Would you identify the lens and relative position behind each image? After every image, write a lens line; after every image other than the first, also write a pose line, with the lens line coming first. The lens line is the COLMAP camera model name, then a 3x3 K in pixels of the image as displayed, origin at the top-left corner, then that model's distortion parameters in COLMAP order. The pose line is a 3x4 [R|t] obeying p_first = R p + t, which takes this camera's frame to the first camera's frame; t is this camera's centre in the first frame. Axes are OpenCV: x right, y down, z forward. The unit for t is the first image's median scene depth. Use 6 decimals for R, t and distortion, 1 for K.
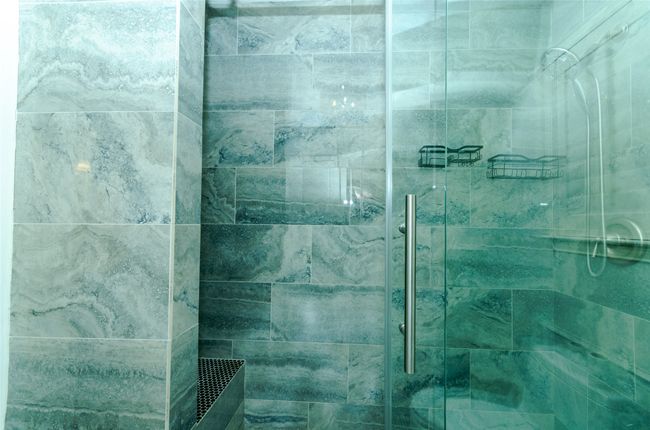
lens RADIAL K [[287.4, 0, 326.5], [0, 287.4, 217.0], [0, 0, 1]] dist [0.005871, -0.001526]
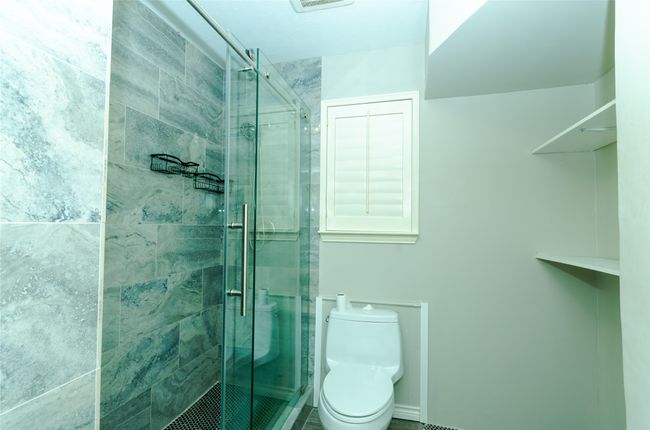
lens RADIAL K [[287.4, 0, 325.0], [0, 287.4, 216.2], [0, 0, 1]] dist [0.005871, -0.001526]
pose [[0.219762, 0.021753, 0.975311, -1.169918], [-0.028334, 0.999472, -0.015907, 0.001753], [-0.975142, -0.024139, 0.220263, 0.217967]]
